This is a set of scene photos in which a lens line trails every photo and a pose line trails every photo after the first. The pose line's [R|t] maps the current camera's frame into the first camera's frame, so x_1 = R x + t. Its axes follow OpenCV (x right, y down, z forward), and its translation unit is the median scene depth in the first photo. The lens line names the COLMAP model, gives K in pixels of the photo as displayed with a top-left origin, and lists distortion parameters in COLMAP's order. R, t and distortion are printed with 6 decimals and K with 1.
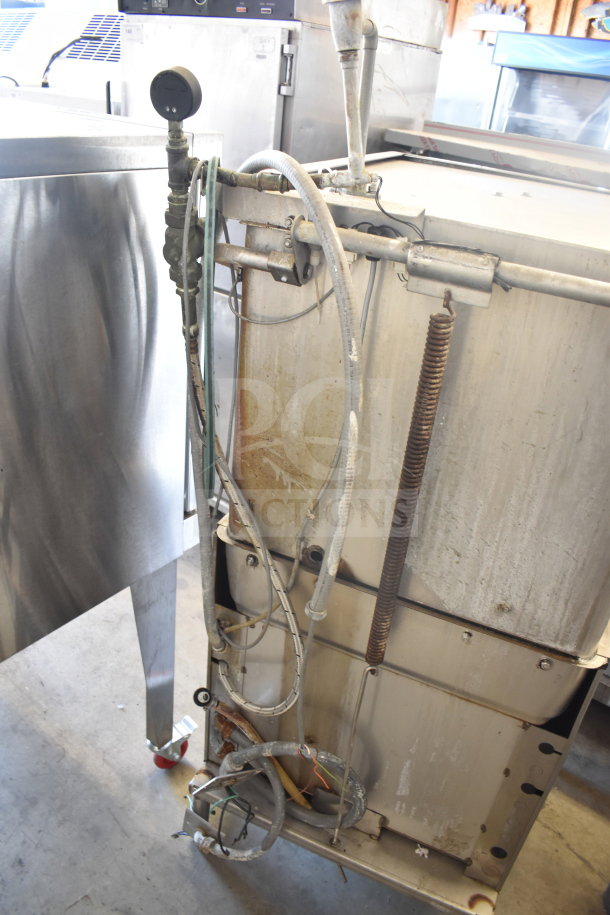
lens RADIAL K [[695.8, 0, 305.0], [0, 695.8, 457.5], [0, 0, 1]] dist [-0.096741, 0.009207]
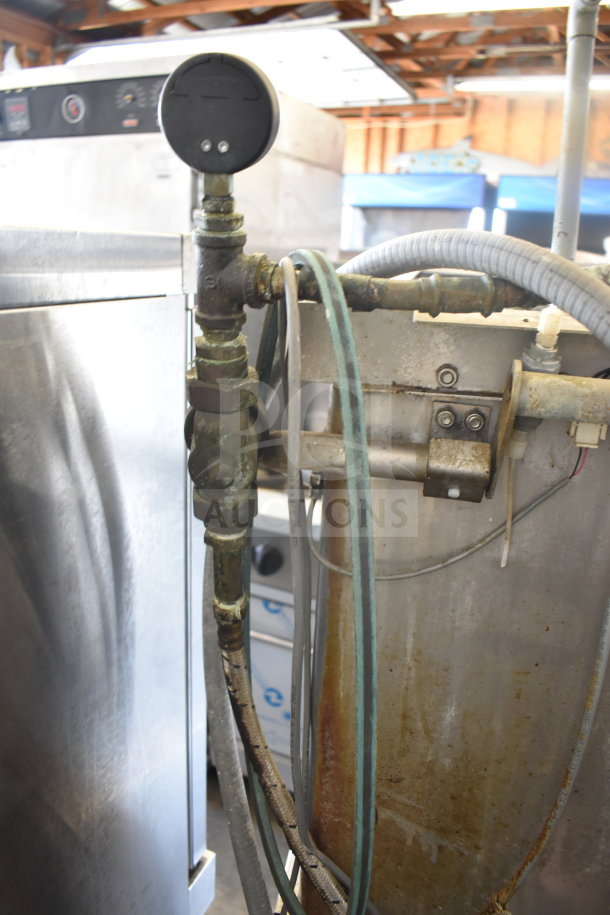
lens RADIAL K [[695.8, 0, 305.0], [0, 695.8, 457.5], [0, 0, 1]] dist [-0.096741, 0.009207]
pose [[0.969956, -0.121252, 0.210908, -0.231938], [0.160743, 0.970165, -0.181500, -0.213367], [-0.182609, 0.209949, 0.960508, 0.556464]]
